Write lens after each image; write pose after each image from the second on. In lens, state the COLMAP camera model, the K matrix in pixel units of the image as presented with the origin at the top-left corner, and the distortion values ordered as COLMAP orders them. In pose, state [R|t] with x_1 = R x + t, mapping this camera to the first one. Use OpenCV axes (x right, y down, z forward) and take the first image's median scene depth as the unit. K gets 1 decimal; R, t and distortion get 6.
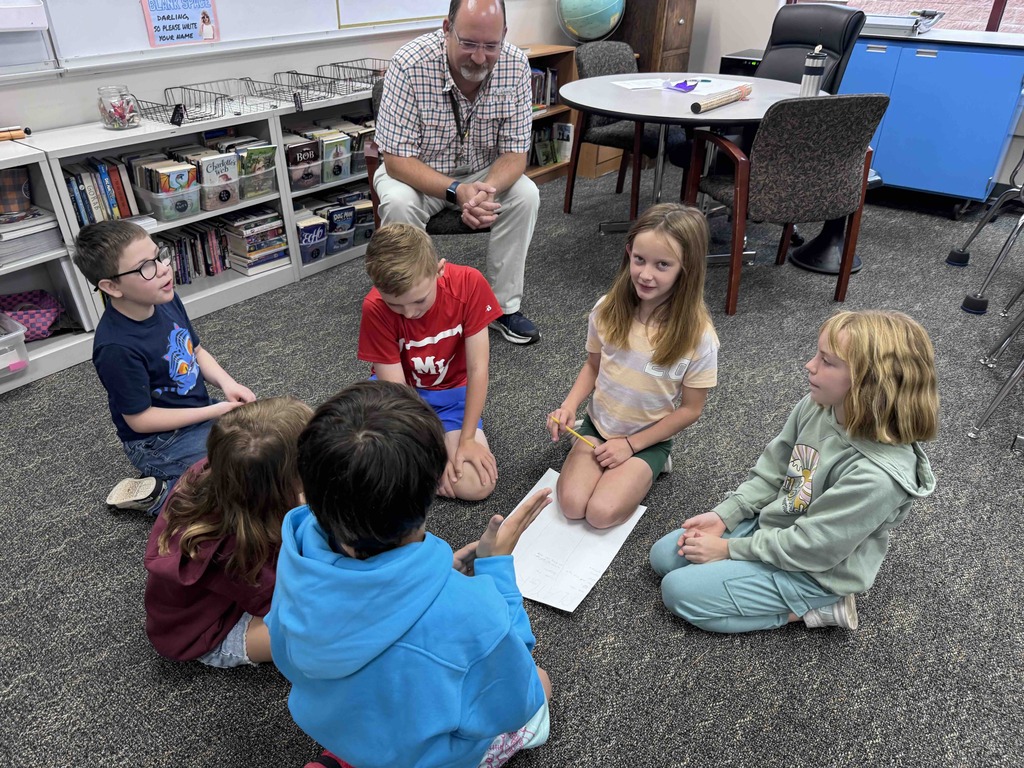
lens RADIAL K [[708.2, 0, 512.0], [0, 708.2, 384.0], [0, 0, 1]] dist [0.008449, -0.015201]
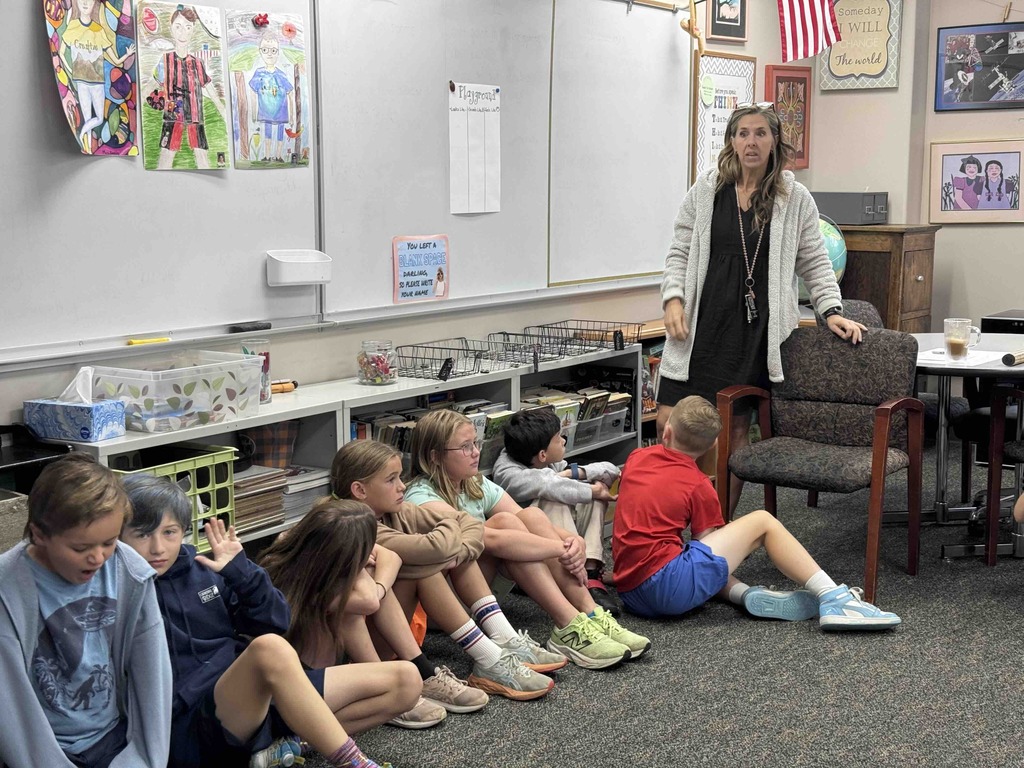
lens RADIAL K [[1400.9, 0, 512.0], [0, 1400.9, 384.0], [0, 0, 1]] dist [0.156033, -0.349462]
pose [[0.999452, -0.014033, 0.029983, -0.384076], [0.024904, 0.915428, -0.401711, 0.304794], [-0.021810, 0.402238, 0.915275, -0.533411]]
